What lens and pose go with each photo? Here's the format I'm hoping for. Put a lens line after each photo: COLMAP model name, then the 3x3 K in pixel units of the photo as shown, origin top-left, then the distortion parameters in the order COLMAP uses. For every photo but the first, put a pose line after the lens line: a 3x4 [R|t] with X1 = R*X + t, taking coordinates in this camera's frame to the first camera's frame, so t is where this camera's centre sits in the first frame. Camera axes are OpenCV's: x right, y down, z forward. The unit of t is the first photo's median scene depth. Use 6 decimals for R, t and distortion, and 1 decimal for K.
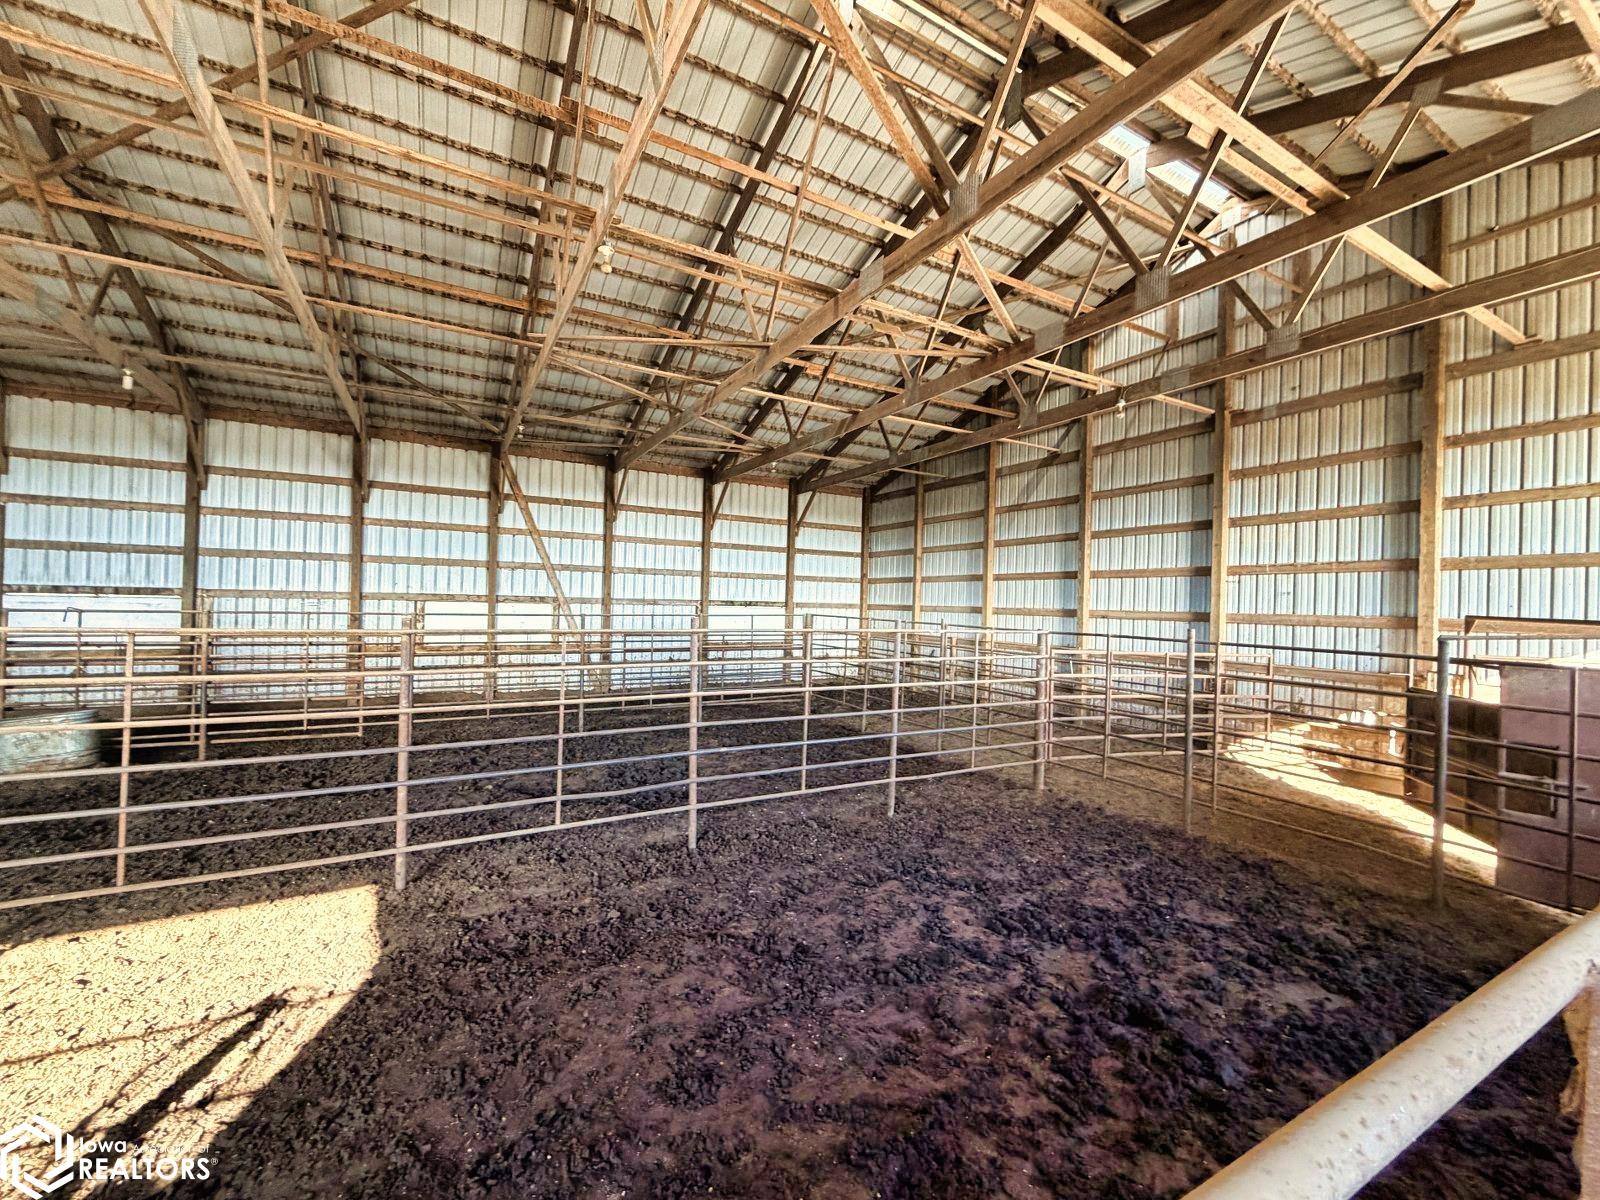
lens RADIAL K [[629.0, 0, 785.6], [0, 629.0, 607.8], [0, 0, 1]] dist [0.000448, -0.000108]
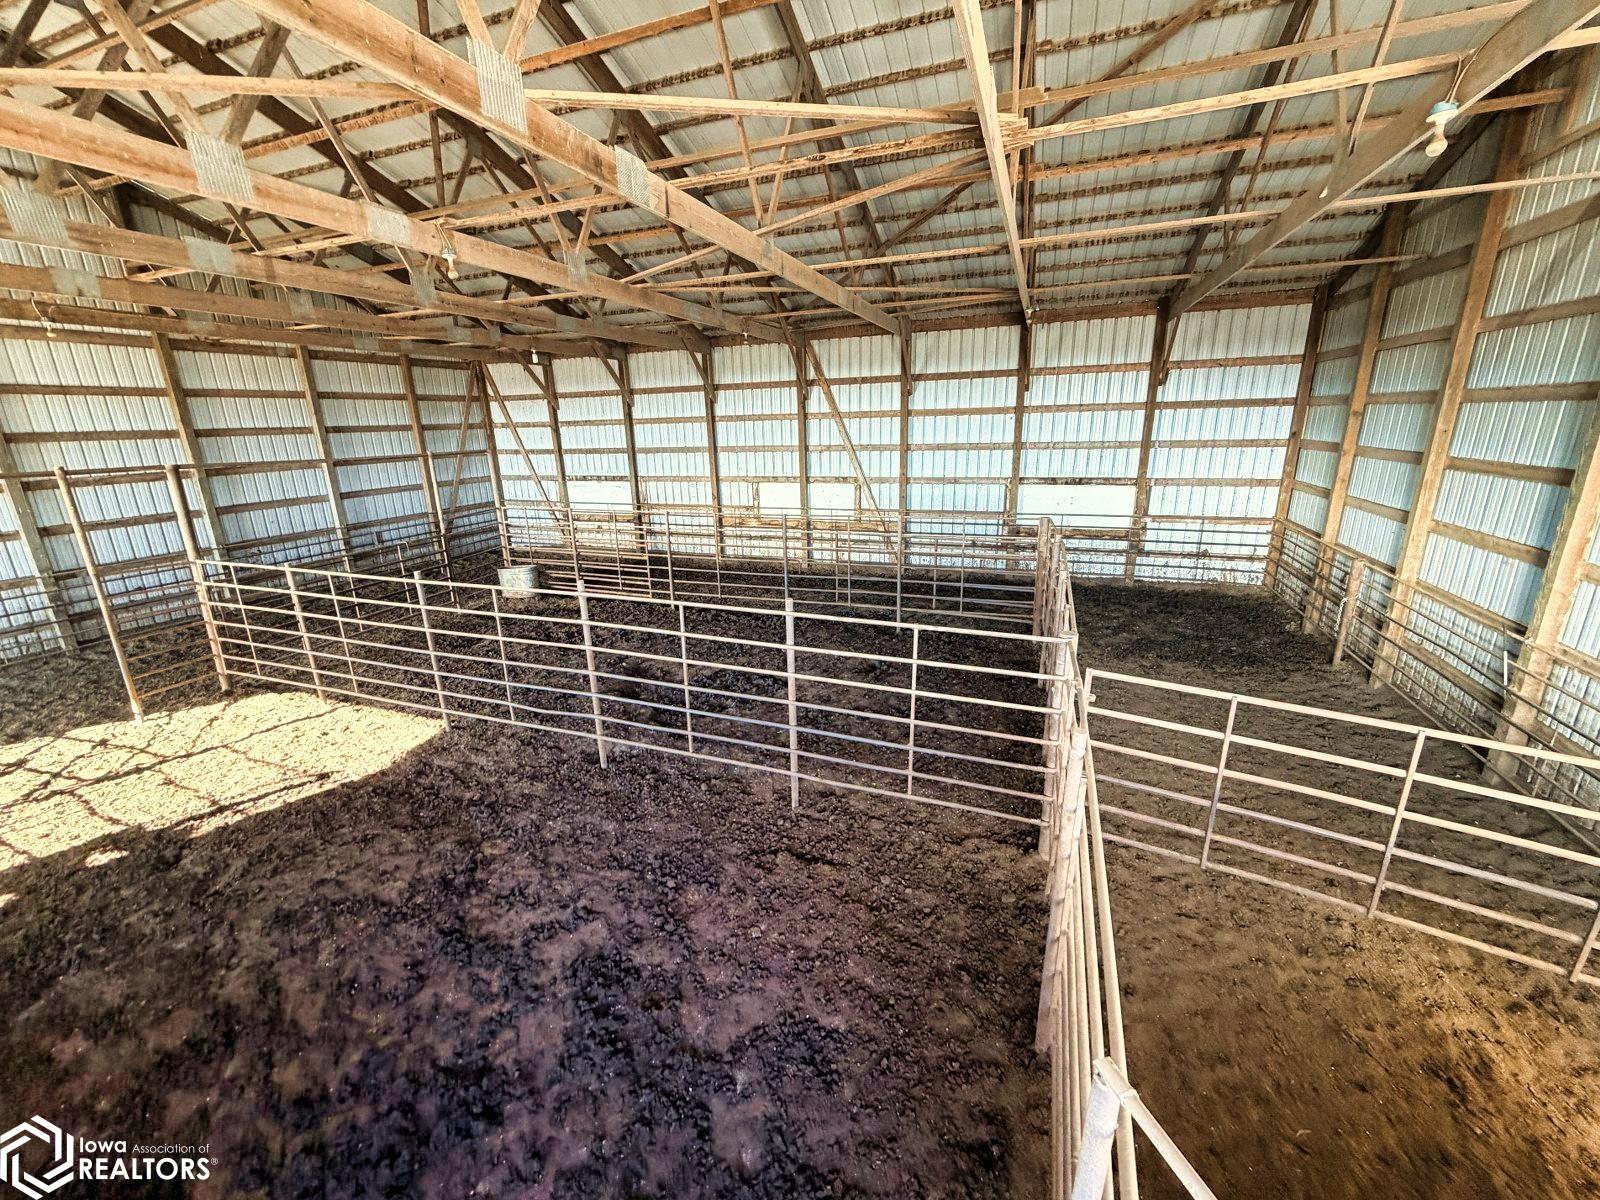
lens RADIAL K [[629.0, 0, 799.6], [0, 629.0, 598.1], [0, 0, 1]] dist [0.000448, -0.000108]
pose [[0.653963, 0.167085, -0.737845, 0.385860], [0.037404, 0.966972, 0.252123, -0.092033], [0.755601, -0.192478, 0.626114, 0.243222]]
